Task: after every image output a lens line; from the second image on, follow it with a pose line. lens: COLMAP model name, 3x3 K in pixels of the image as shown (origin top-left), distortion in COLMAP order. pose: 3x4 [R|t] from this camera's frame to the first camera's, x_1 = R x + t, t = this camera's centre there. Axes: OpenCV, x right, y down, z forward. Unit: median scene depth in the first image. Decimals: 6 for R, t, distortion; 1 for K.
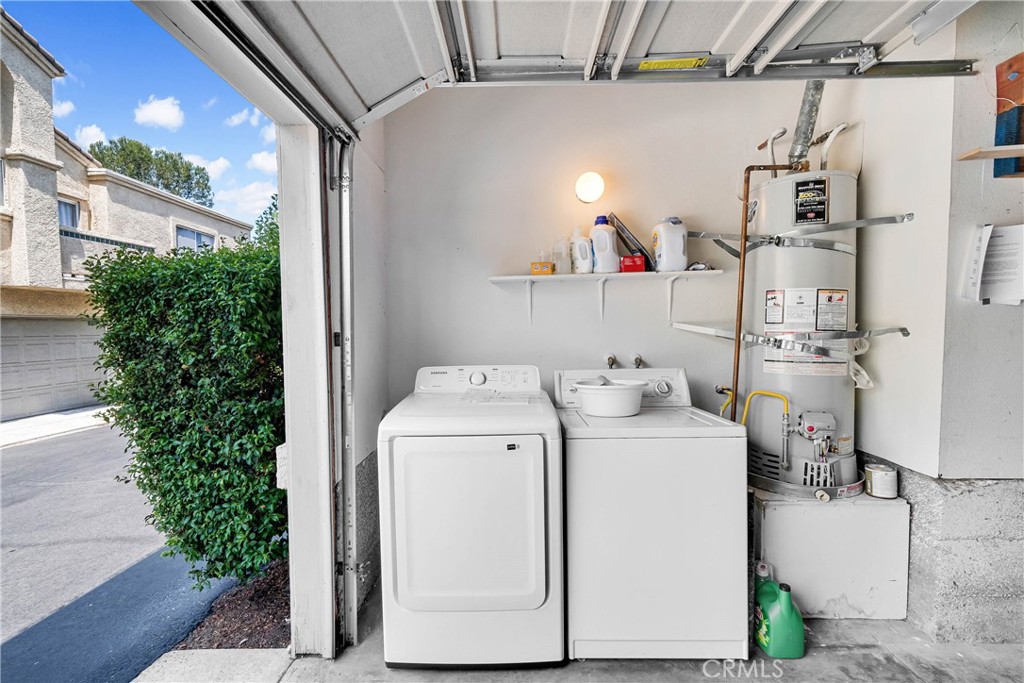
lens RADIAL K [[448.5, 0, 502.2], [0, 448.5, 345.4], [0, 0, 1]] dist [-0.000572, -0.000226]
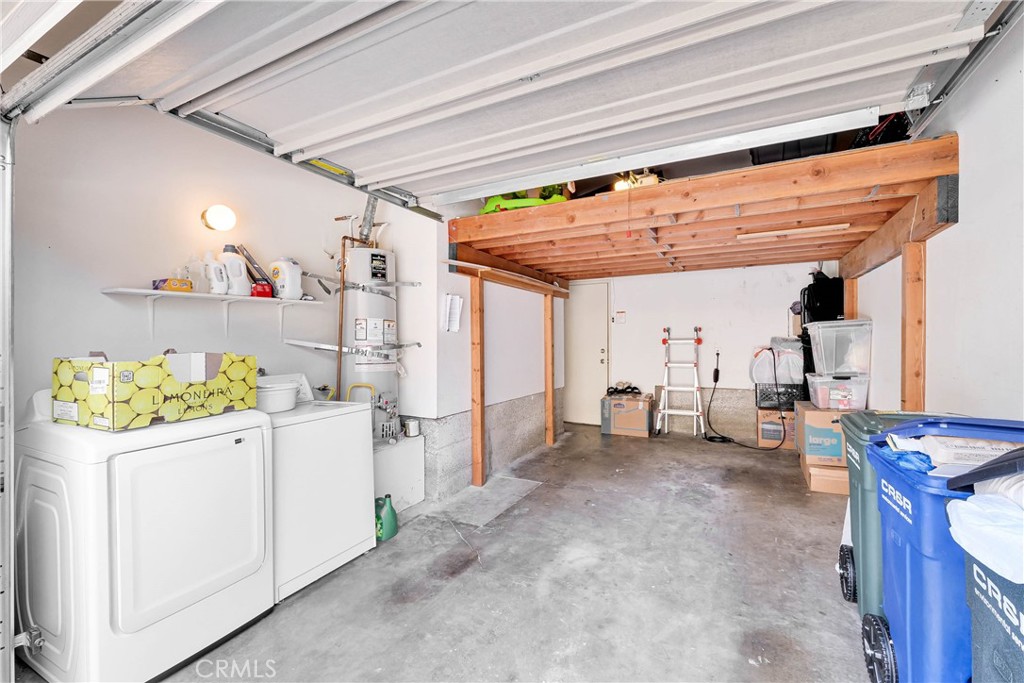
lens RADIAL K [[448.5, 0, 502.2], [0, 448.5, 345.4], [0, 0, 1]] dist [-0.000572, -0.000226]
pose [[0.449207, -0.003429, 0.893421, -0.598676], [0.039519, 0.999090, -0.016036, 0.015044], [-0.892553, 0.042511, 0.448934, -0.145703]]
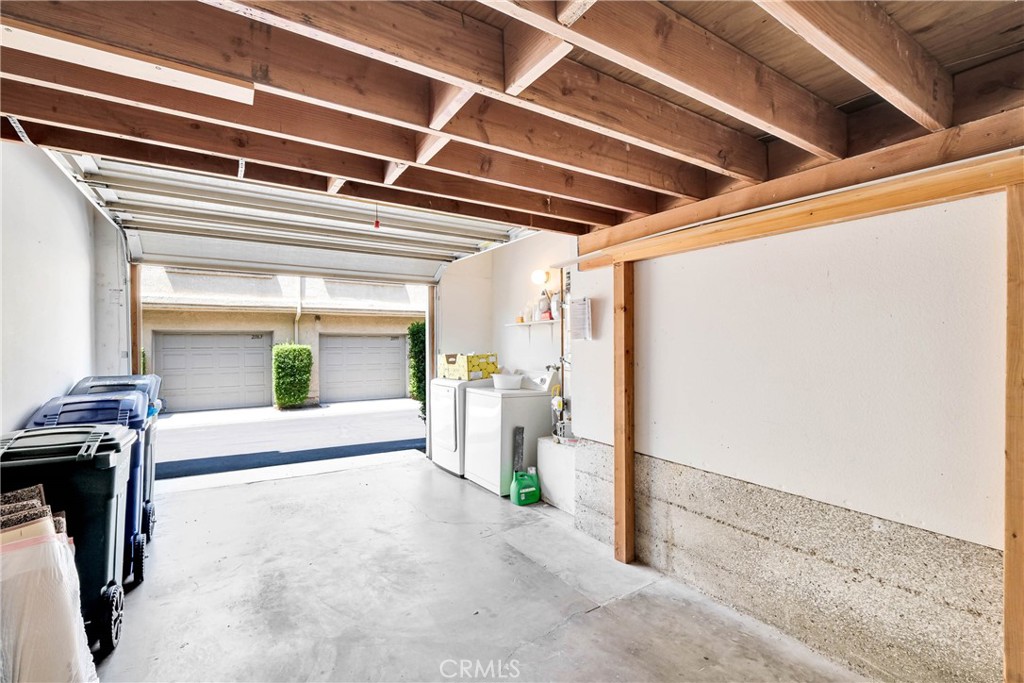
lens RADIAL K [[448.5, 0, 502.2], [0, 448.5, 345.4], [0, 0, 1]] dist [-0.000572, -0.000226]
pose [[0.552912, 0.012307, -0.833149, 2.094196], [-0.036993, 0.999268, -0.009789, -0.035413], [0.832418, 0.036233, 0.552962, -0.238083]]
